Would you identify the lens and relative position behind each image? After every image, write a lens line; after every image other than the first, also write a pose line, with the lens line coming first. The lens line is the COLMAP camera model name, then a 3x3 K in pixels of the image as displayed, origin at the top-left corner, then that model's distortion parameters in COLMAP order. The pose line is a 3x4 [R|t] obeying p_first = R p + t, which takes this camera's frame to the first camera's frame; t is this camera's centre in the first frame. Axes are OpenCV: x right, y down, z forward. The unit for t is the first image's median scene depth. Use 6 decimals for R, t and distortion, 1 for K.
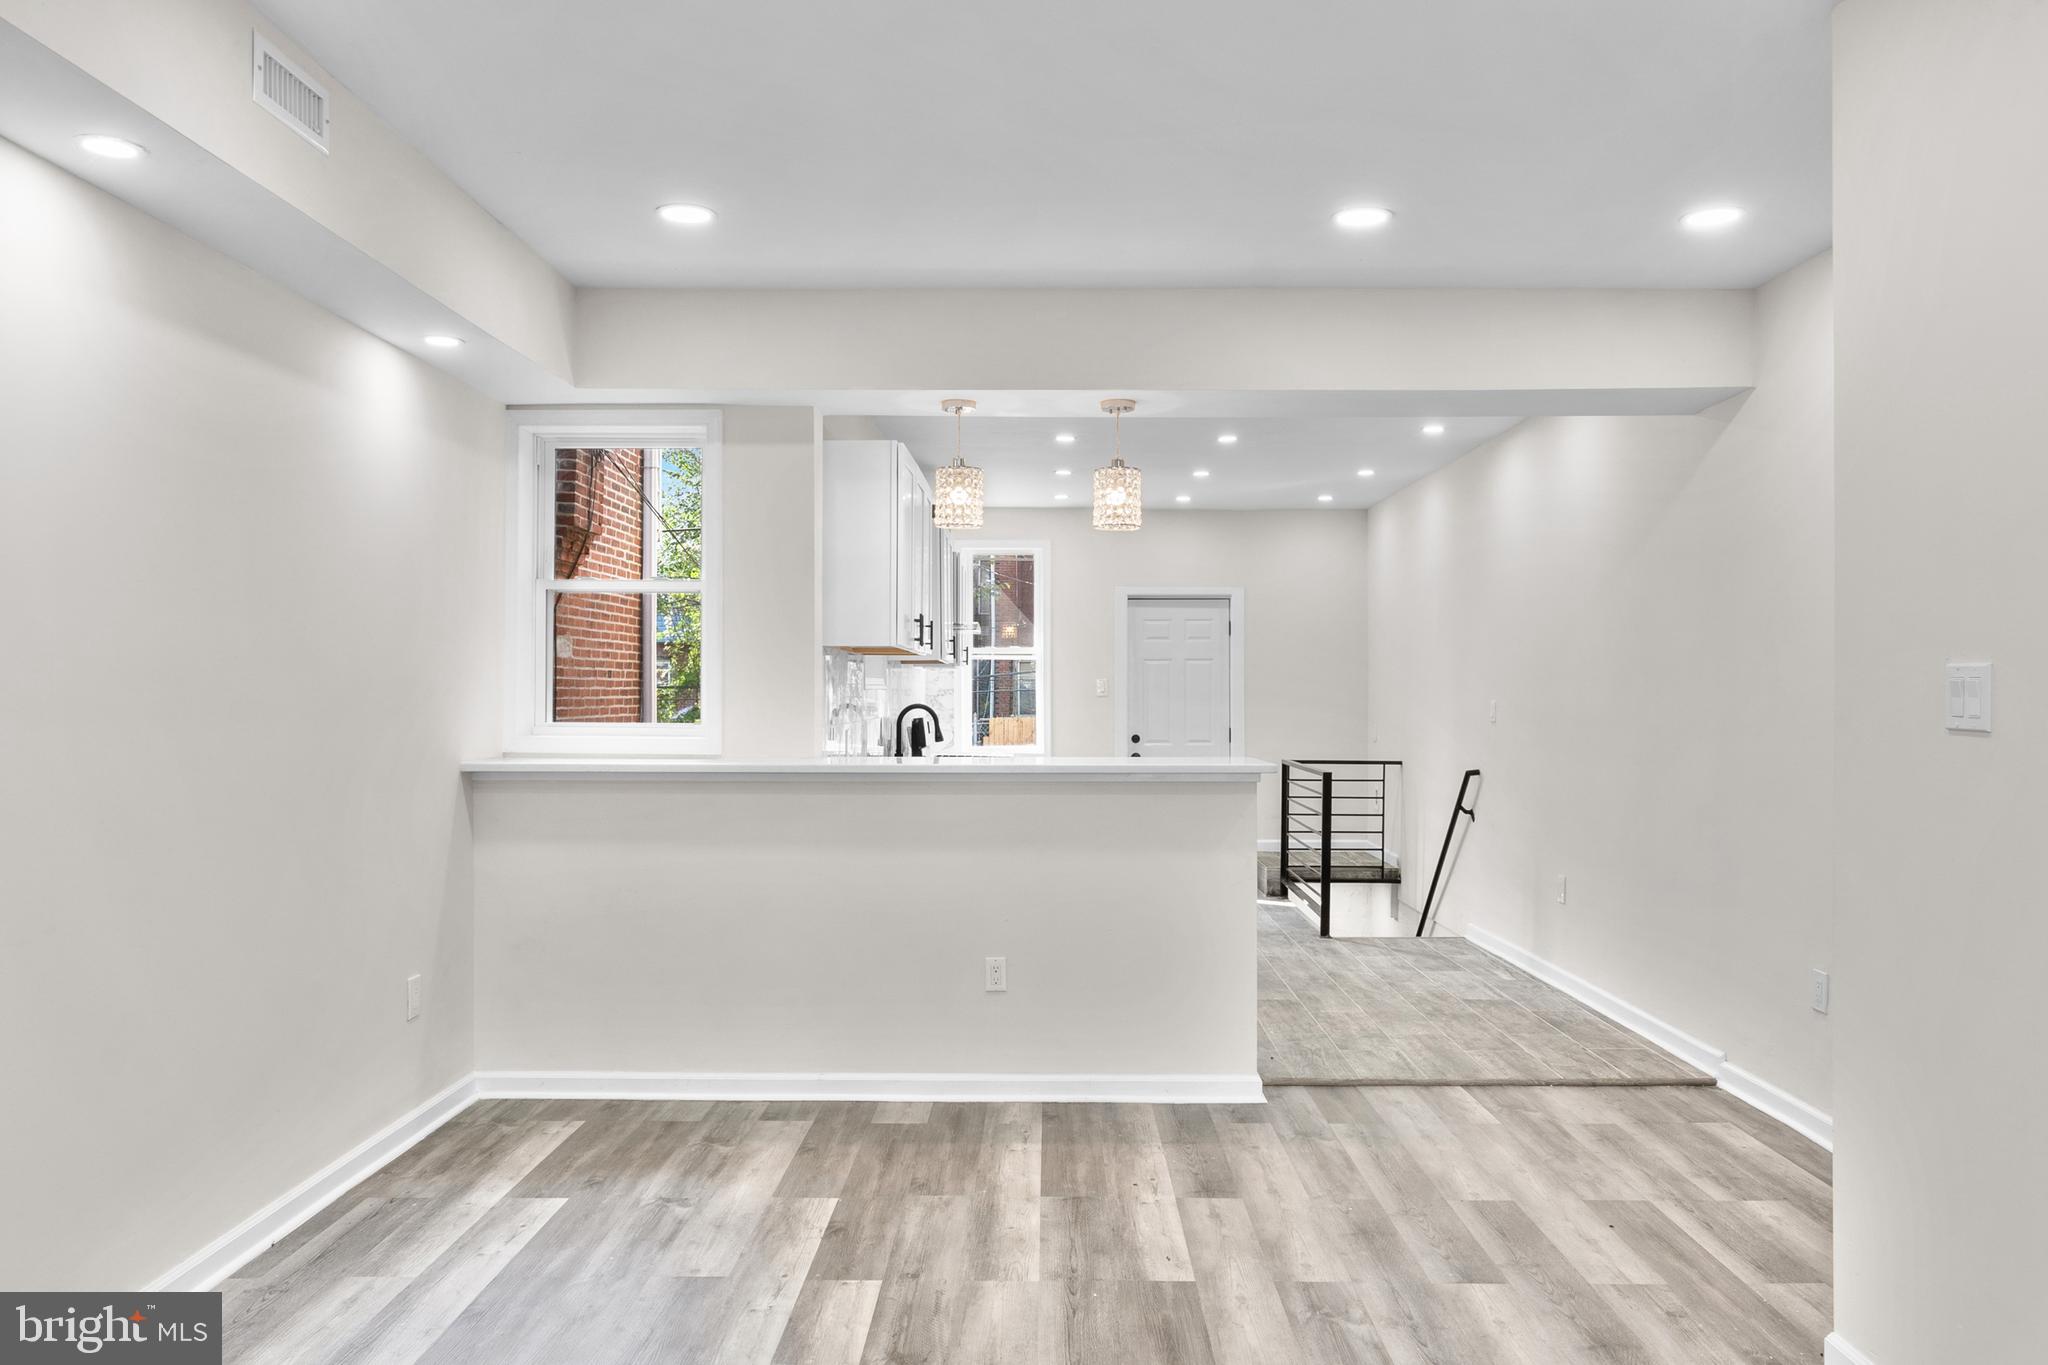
lens RADIAL K [[1448.2, 0, 1022.4], [0, 1448.2, 666.3], [0, 0, 1]] dist [-0.002271, -0.001535]
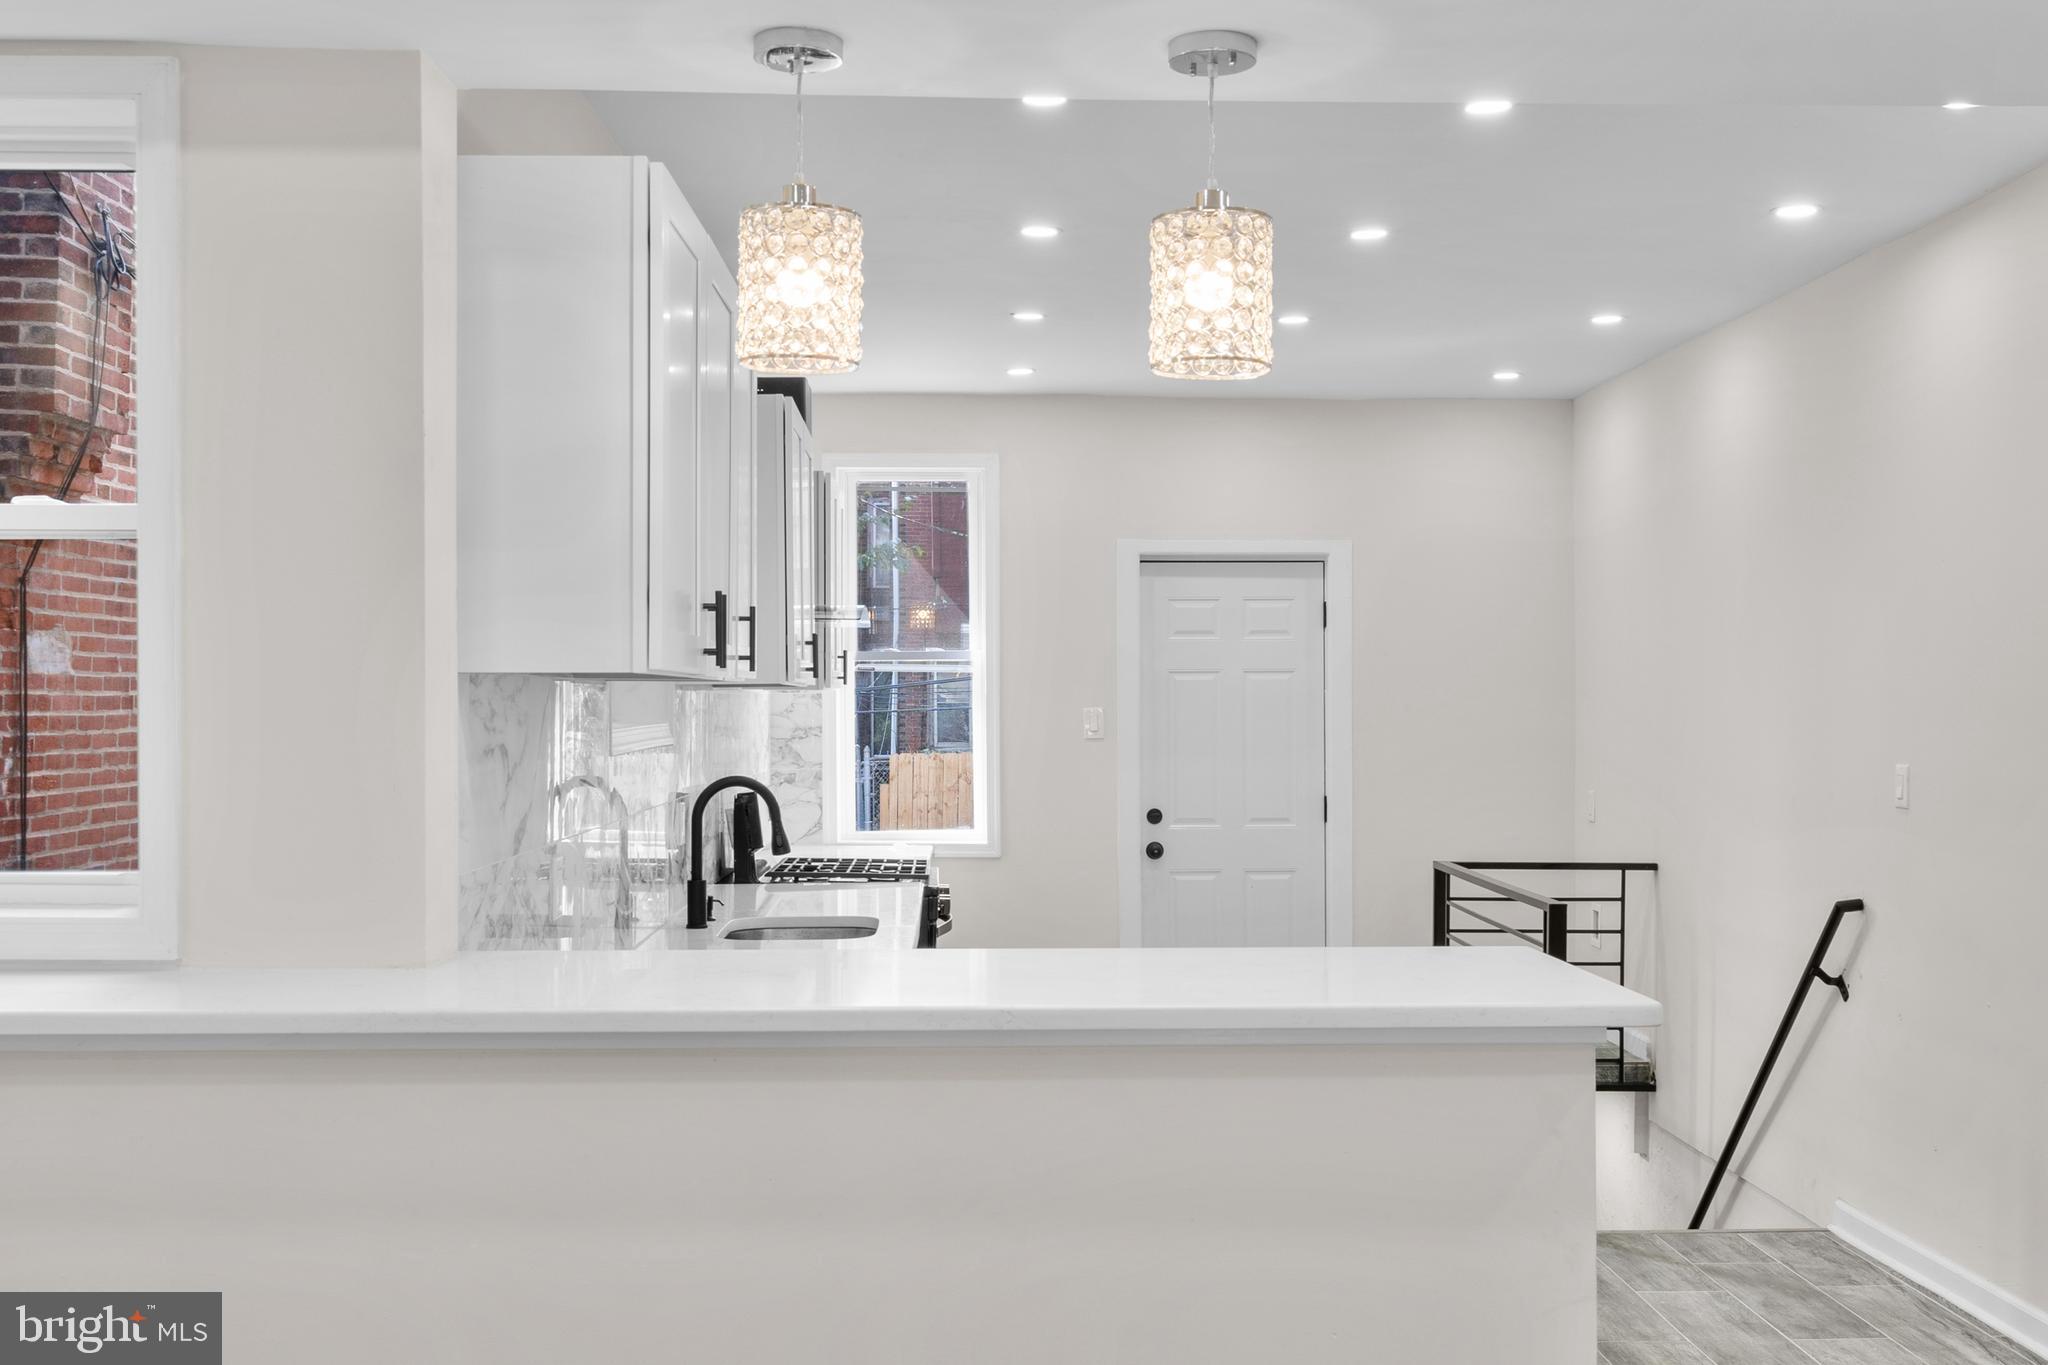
lens RADIAL K [[2086.6, 0, 1024.0], [0, 2086.6, 682.5], [0, 0, 1]] dist [0.019298, 0.005525]
pose [[0.999167, -0.001465, 0.040771, -0.003900], [0.001077, 0.999954, 0.009535, -0.009456], [-0.040783, -0.009483, 0.999123, 0.241650]]
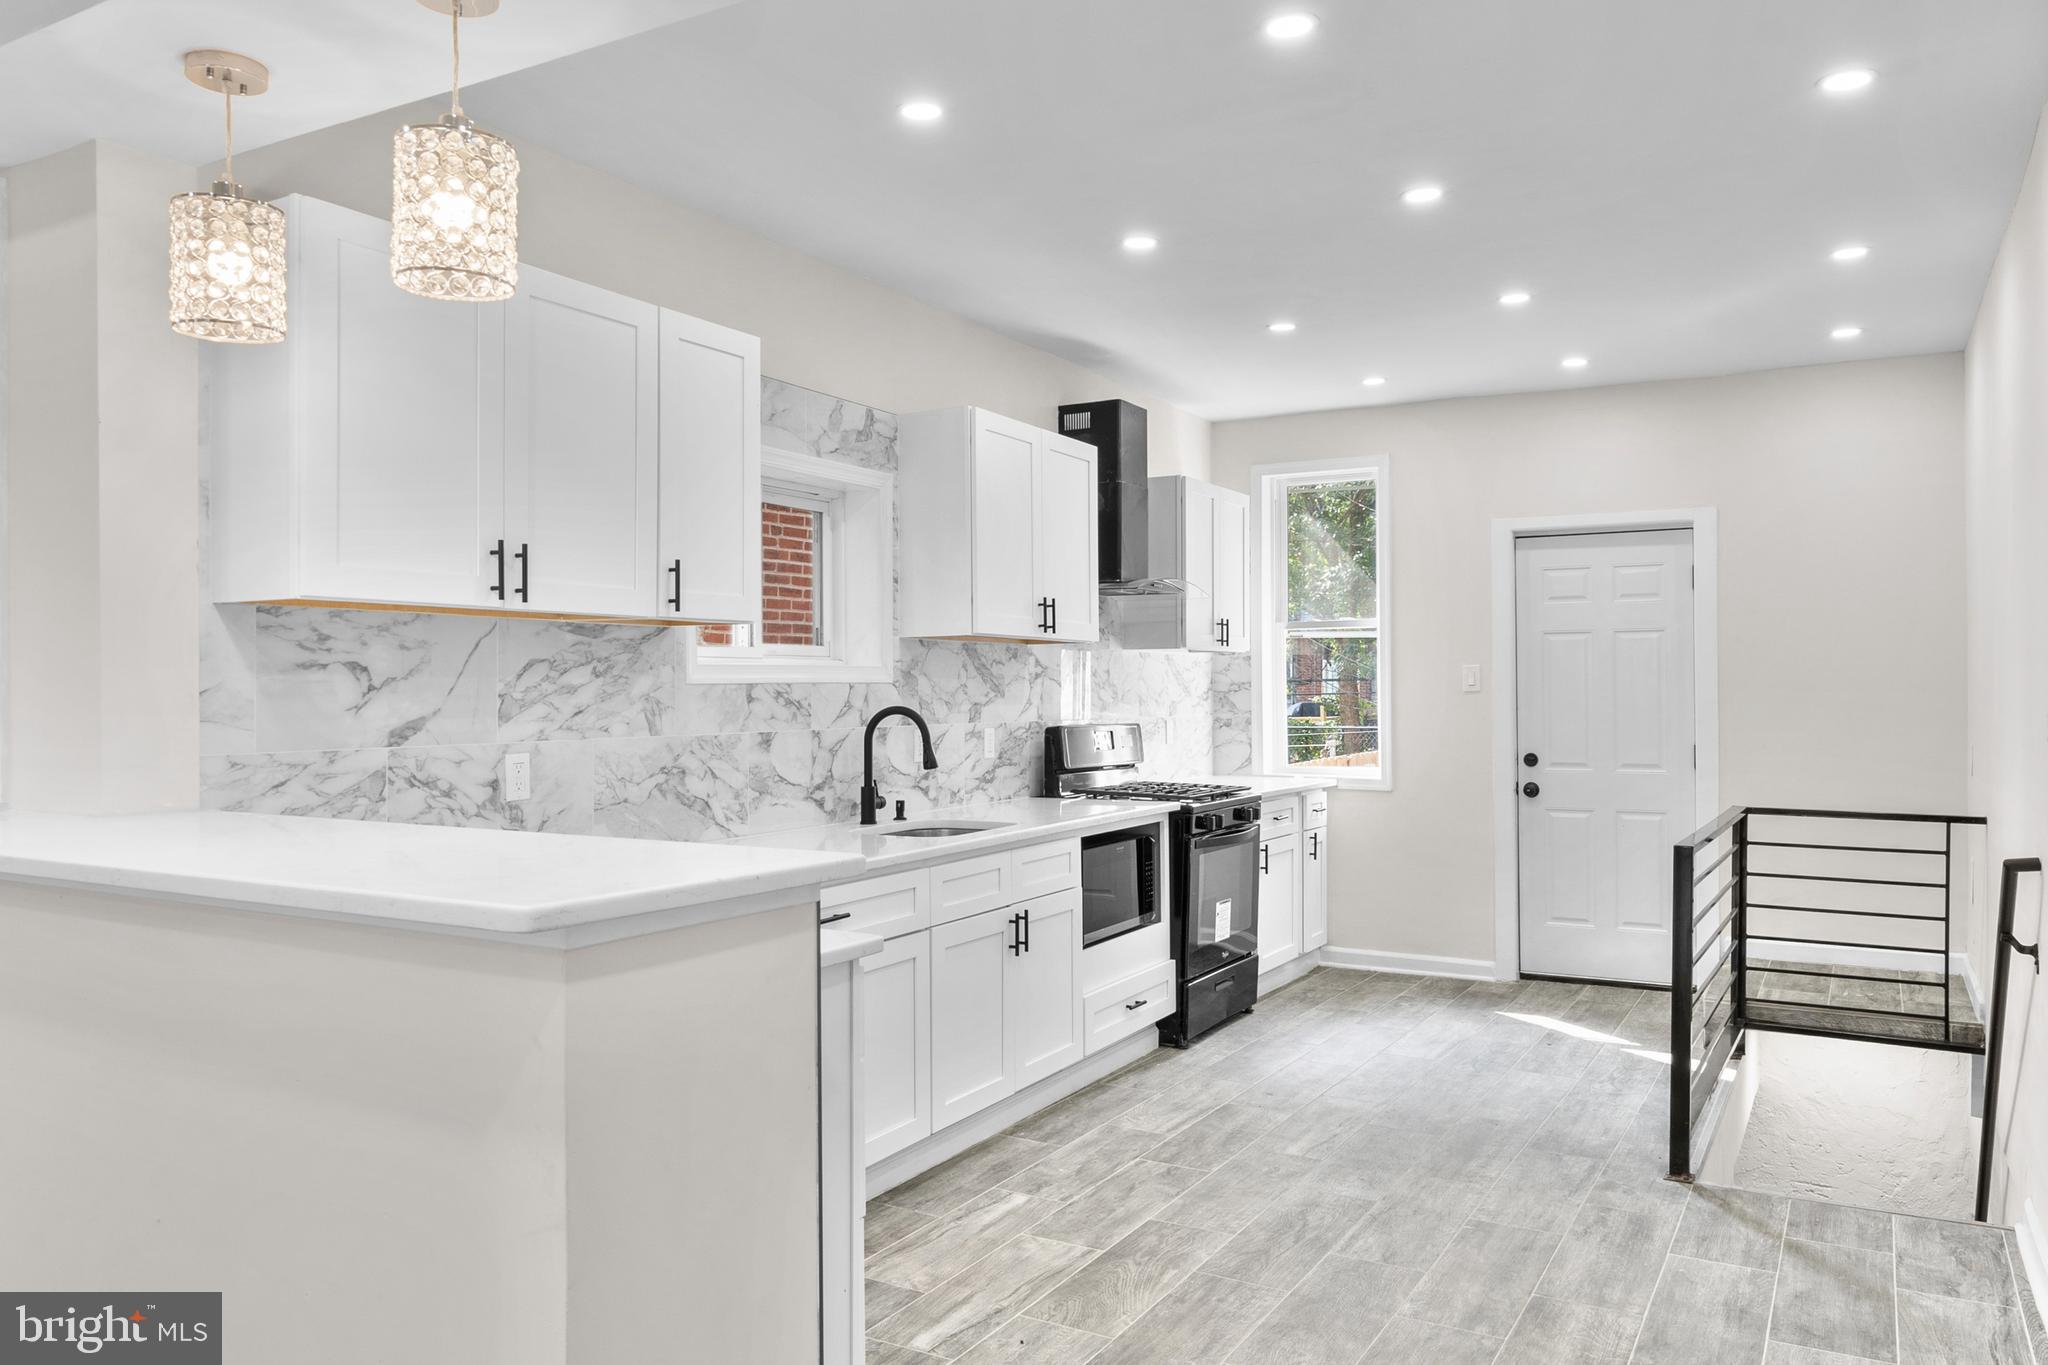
lens RADIAL K [[1448.2, 0, 1022.4], [0, 1448.2, 666.3], [0, 0, 1]] dist [-0.002271, -0.001535]
pose [[0.872672, -0.010915, -0.488185, 0.219667], [0.012506, 0.999922, -0.000002, 0.007739], [0.488147, -0.006104, 0.872740, 0.394489]]
